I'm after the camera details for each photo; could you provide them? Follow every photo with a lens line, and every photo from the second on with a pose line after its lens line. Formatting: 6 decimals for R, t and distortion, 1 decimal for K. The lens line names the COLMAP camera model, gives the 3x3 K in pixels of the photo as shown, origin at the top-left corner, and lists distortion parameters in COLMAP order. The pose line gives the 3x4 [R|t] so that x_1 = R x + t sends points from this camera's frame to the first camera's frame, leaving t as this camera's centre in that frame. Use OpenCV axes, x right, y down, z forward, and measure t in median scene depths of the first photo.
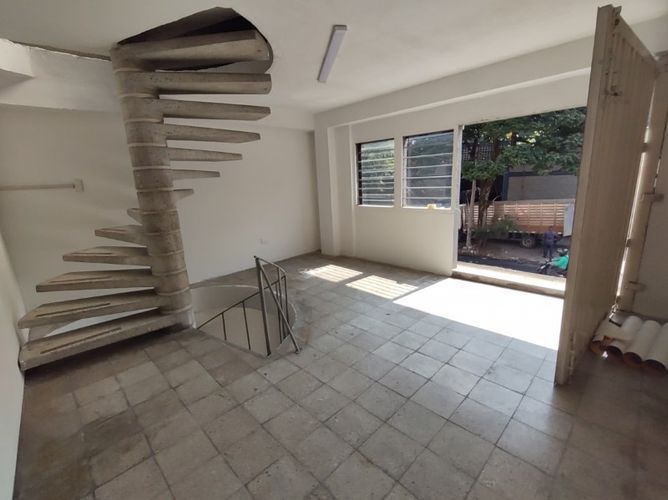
lens RADIAL K [[306.4, 0, 329.3], [0, 306.4, 248.2], [0, 0, 1]] dist [-0.001553, 0.002081]
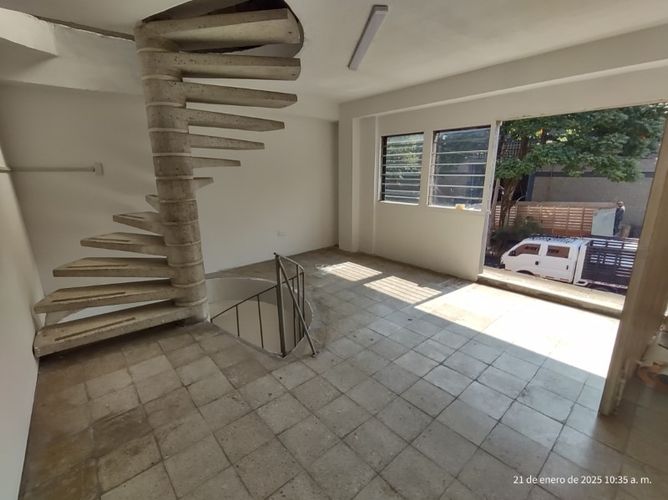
lens RADIAL K [[306.4, 0, 327.7], [0, 306.4, 247.7], [0, 0, 1]] dist [-0.001553, 0.002081]
pose [[0.997622, 0.052873, -0.044213, -0.036079], [-0.051732, 0.998308, 0.026566, -0.022039], [0.045543, -0.024216, 0.998669, 0.057953]]
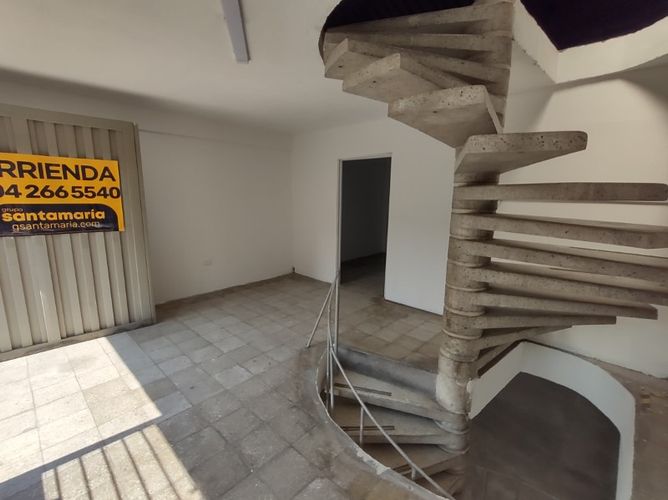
lens RADIAL K [[306.4, 0, 327.1], [0, 306.4, 252.6], [0, 0, 1]] dist [-0.001553, 0.002081]
pose [[-0.998368, 0.047490, -0.031704, -0.151237], [0.030359, 0.911723, 0.409683, -0.459305], [0.048361, 0.408052, -0.911677, 1.872299]]
